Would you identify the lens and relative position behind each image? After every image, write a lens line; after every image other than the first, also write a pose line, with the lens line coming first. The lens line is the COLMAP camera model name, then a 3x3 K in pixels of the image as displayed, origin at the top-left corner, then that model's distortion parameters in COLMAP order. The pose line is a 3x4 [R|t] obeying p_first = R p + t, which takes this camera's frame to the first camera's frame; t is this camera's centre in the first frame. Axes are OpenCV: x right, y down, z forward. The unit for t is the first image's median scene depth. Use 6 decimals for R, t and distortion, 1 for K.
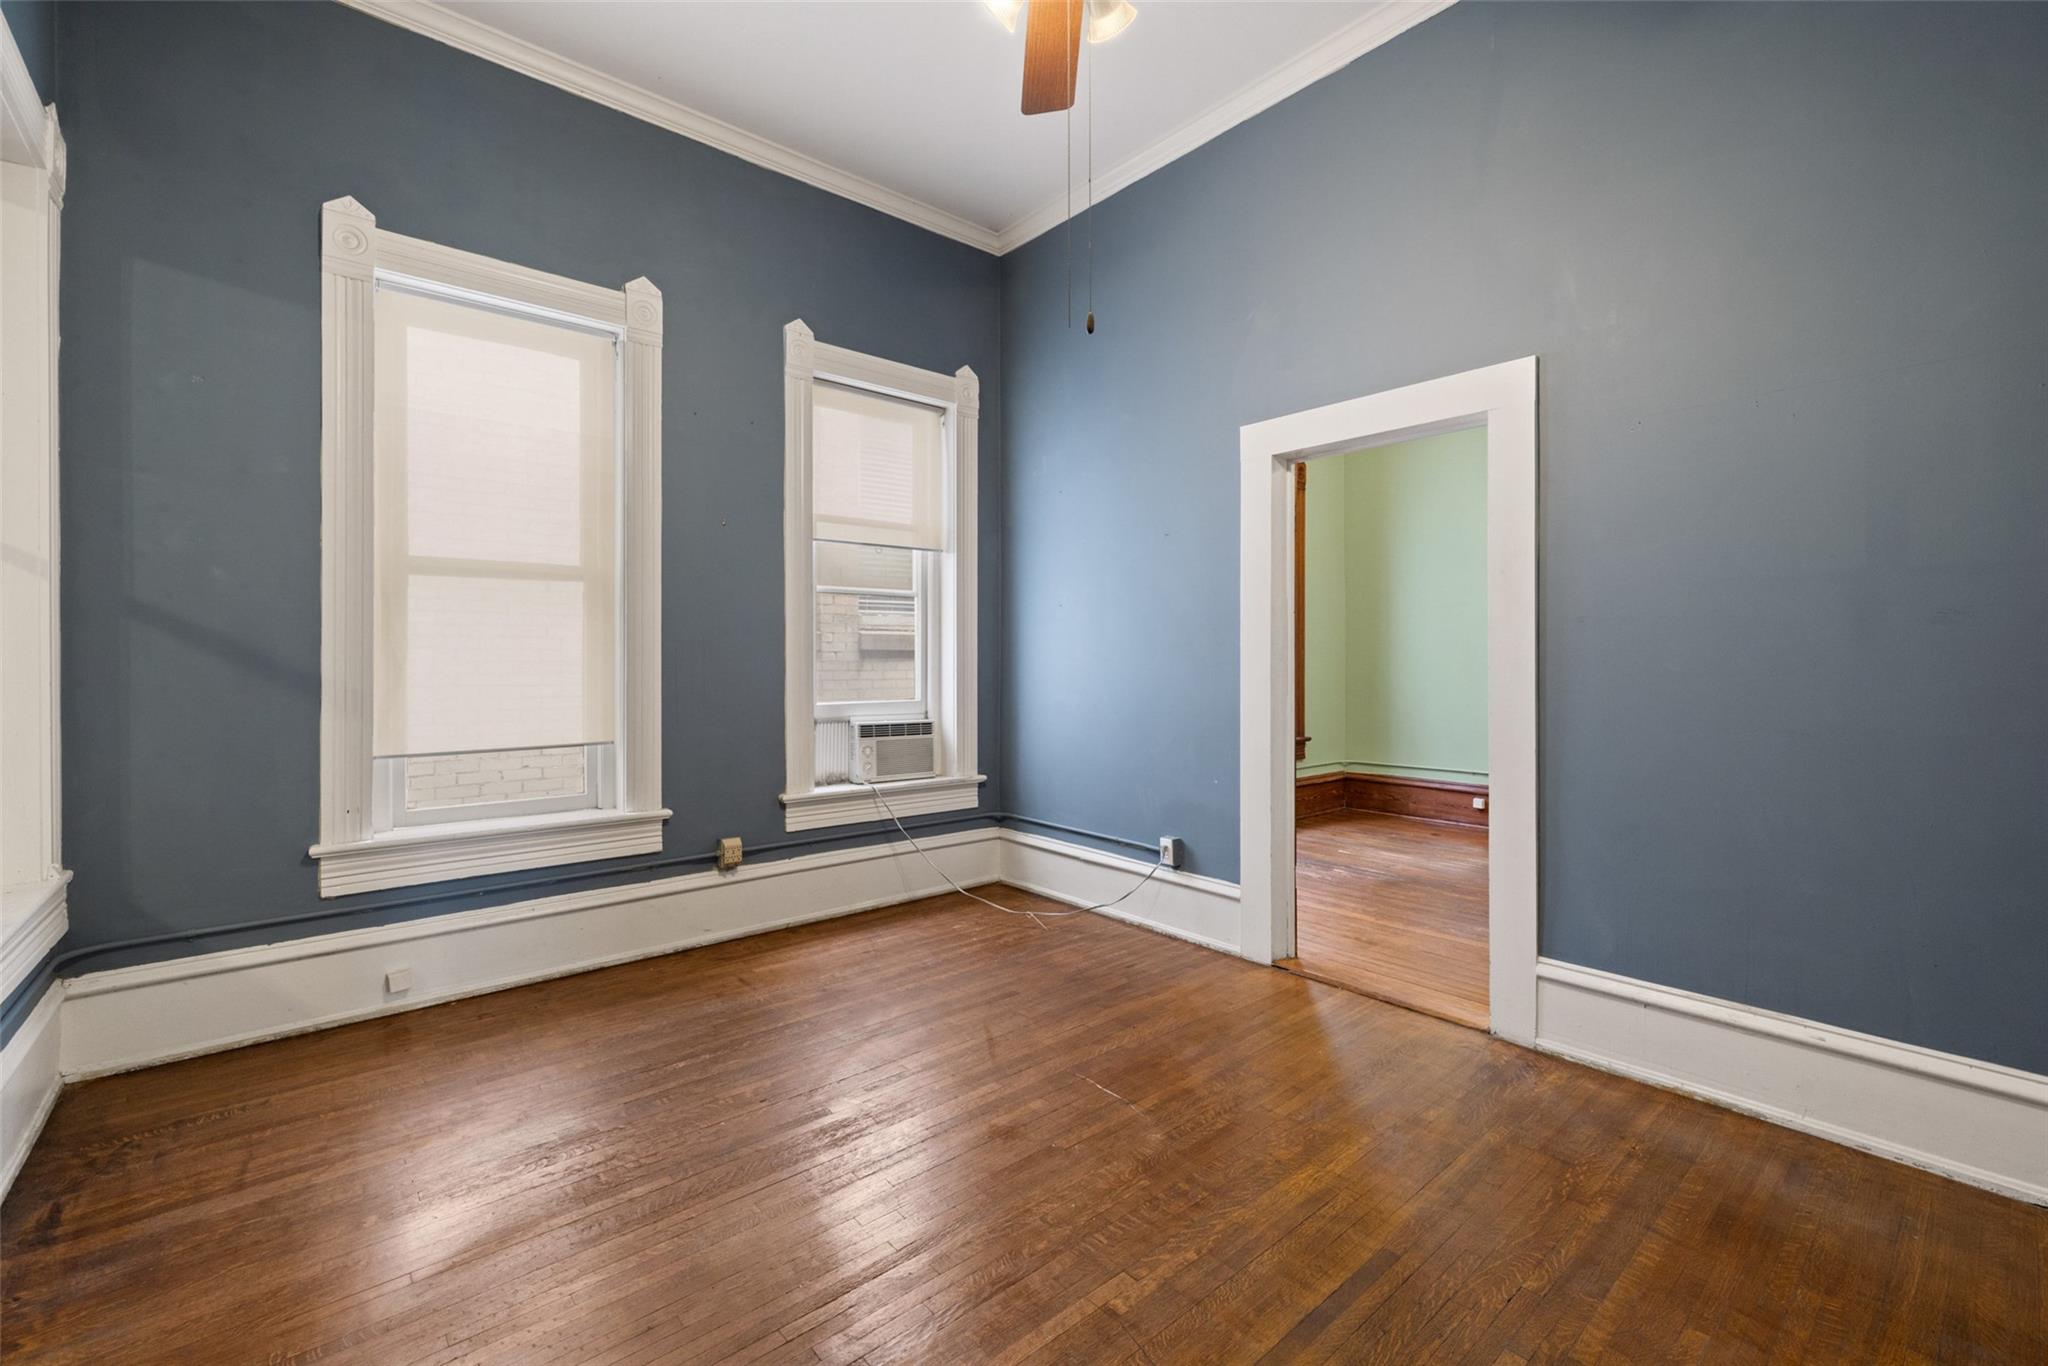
lens RADIAL K [[863.6, 0, 1025.7], [0, 863.6, 672.8], [0, 0, 1]] dist [0.002501, -0.000648]
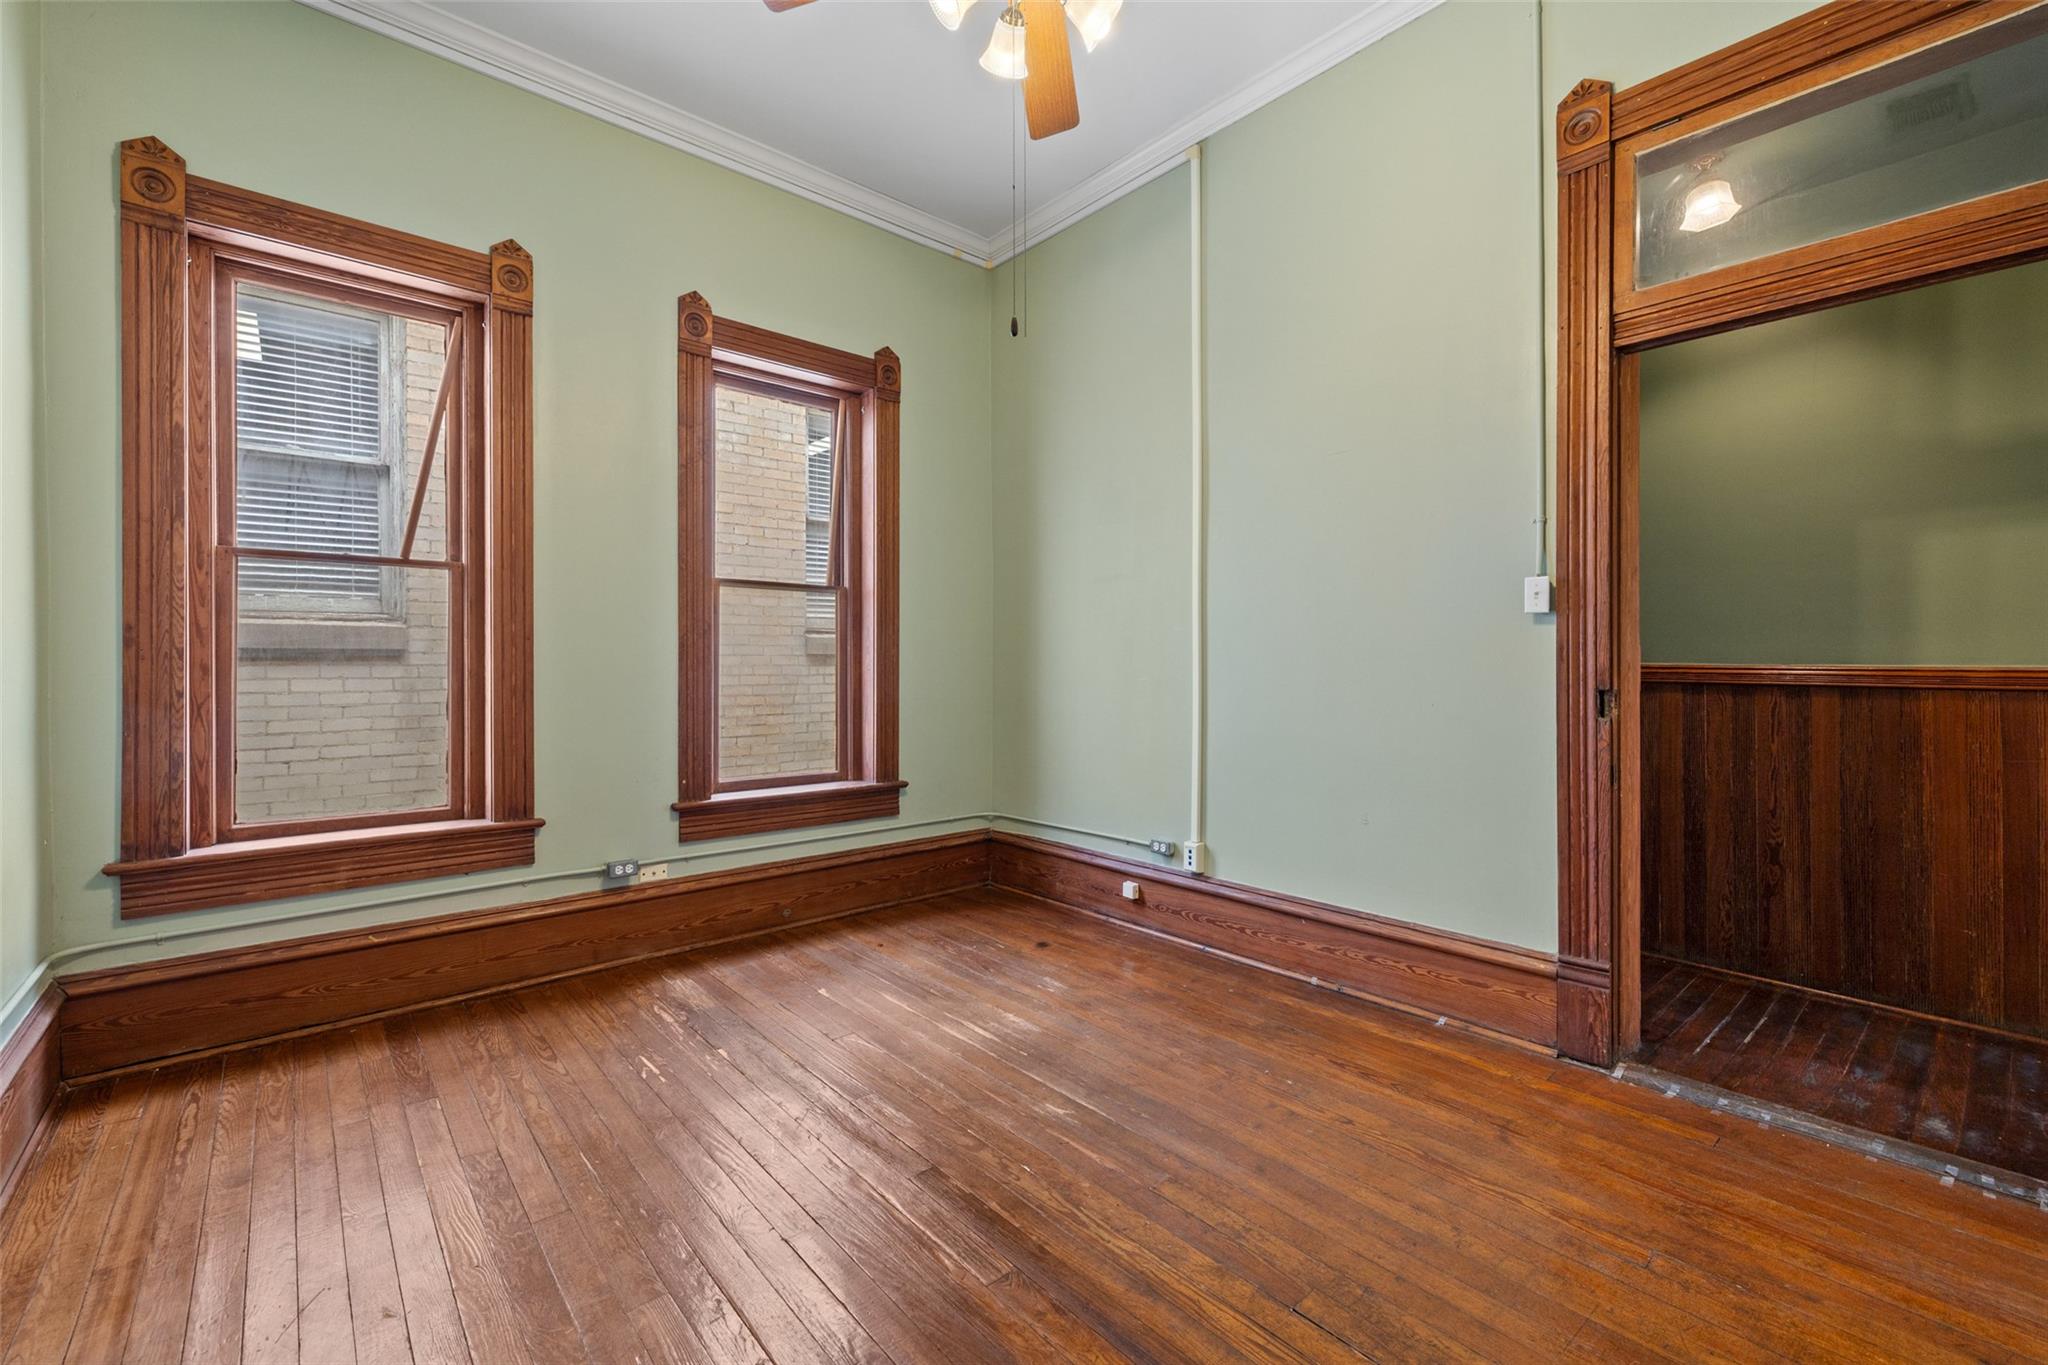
lens RADIAL K [[863.6, 0, 1030.7], [0, 863.6, 670.0], [0, 0, 1]] dist [0.002501, -0.000648]
pose [[0.999916, 0.007227, 0.010770, 0.409739], [-0.007205, 0.999972, -0.002054, -0.010850], [-0.010785, 0.001976, 0.999940, 0.328160]]
